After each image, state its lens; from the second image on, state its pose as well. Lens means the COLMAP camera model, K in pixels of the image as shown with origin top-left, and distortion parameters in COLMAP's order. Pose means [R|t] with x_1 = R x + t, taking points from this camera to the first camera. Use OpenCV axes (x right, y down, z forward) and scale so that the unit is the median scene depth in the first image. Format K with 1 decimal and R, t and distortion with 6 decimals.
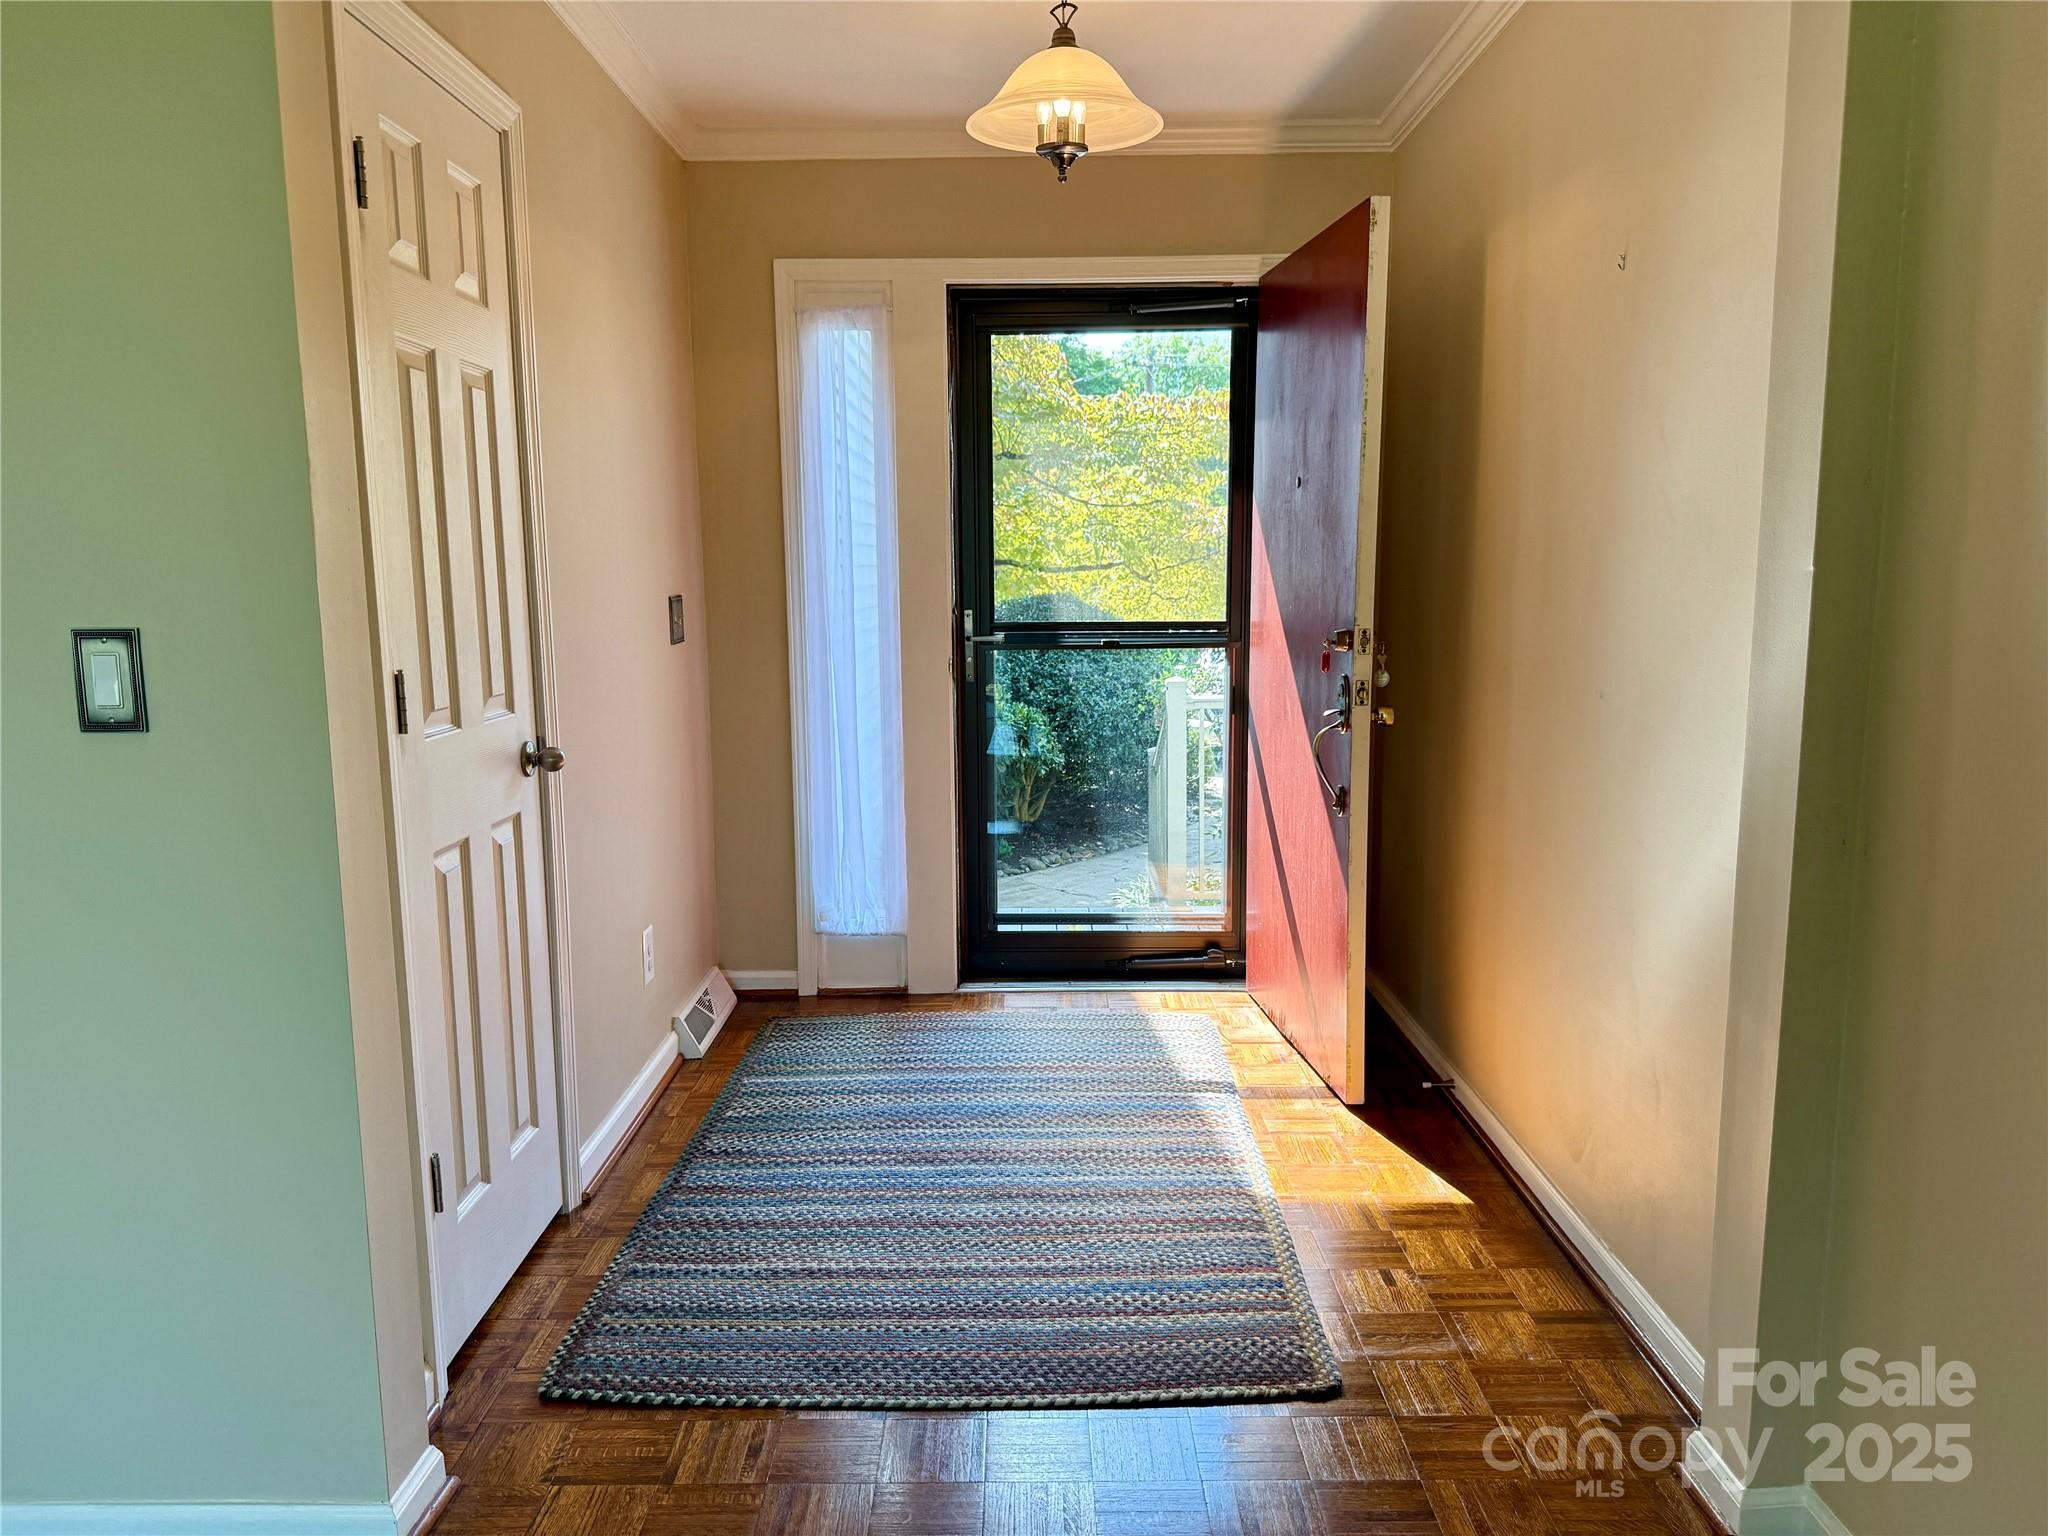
lens RADIAL K [[1442.8, 0, 1026.4], [0, 1442.8, 771.0], [0, 0, 1]] dist [0.072891, 0.000100]
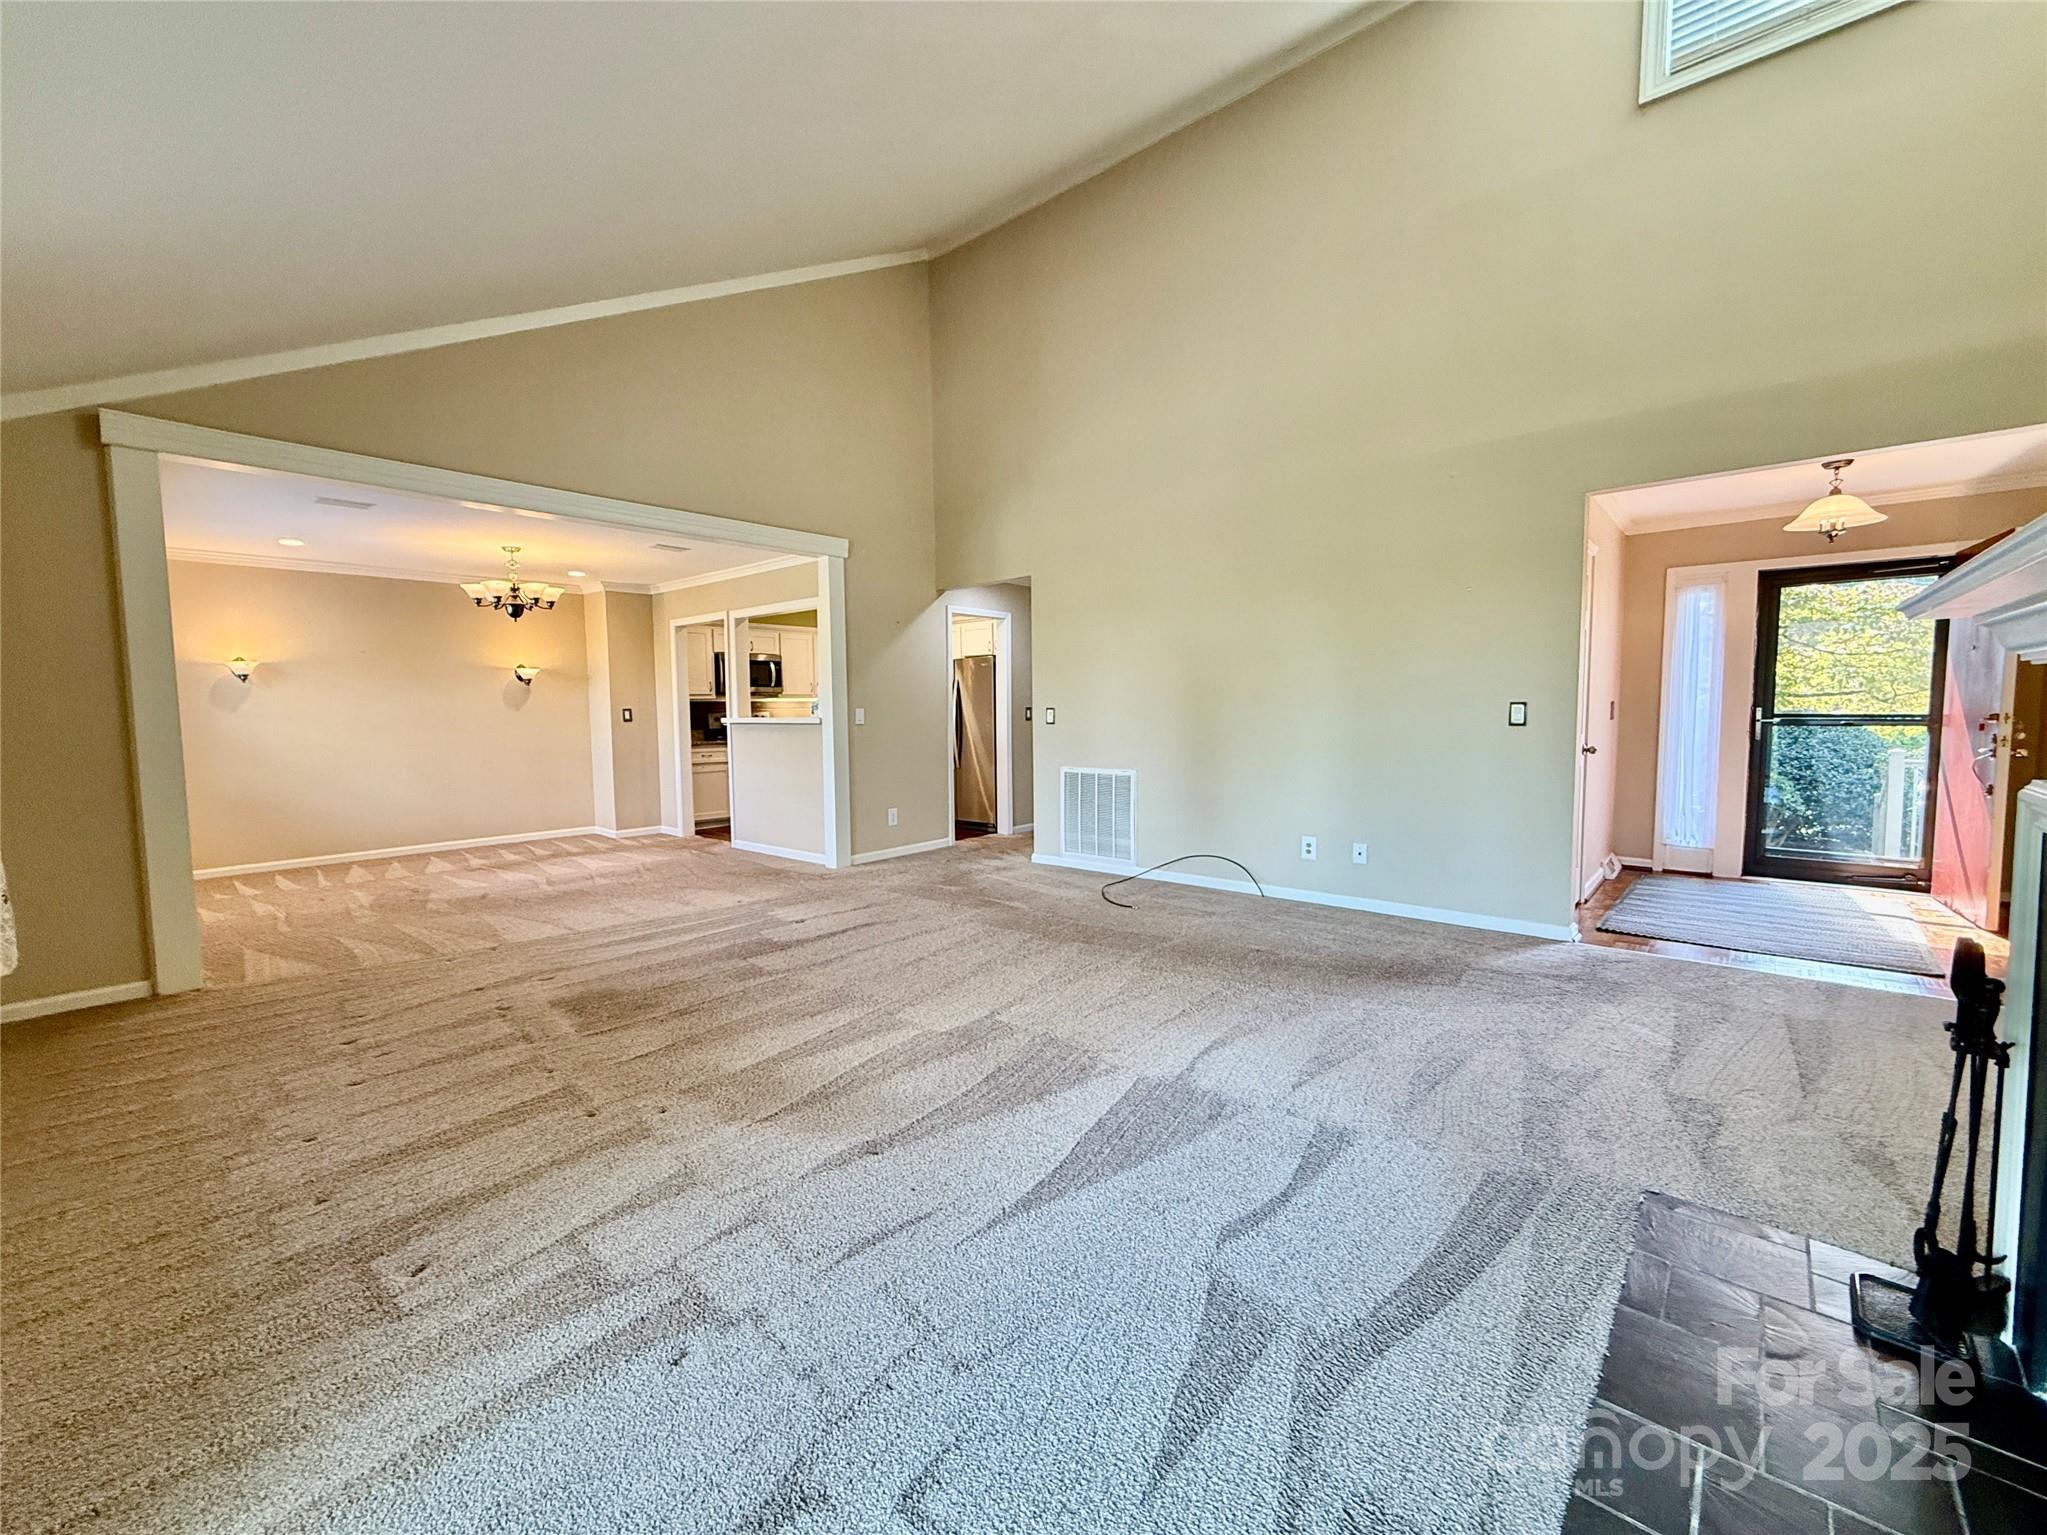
lens RADIAL K [[838.4, 0, 1022.2], [0, 838.4, 766.2], [0, 0, 1]] dist [0.001162, 0.000937]
pose [[0.750883, 0.048923, -0.658621, -0.037377], [-0.089358, 0.995608, -0.027920, 0.121039], [0.654362, 0.079818, 0.751957, -0.746173]]
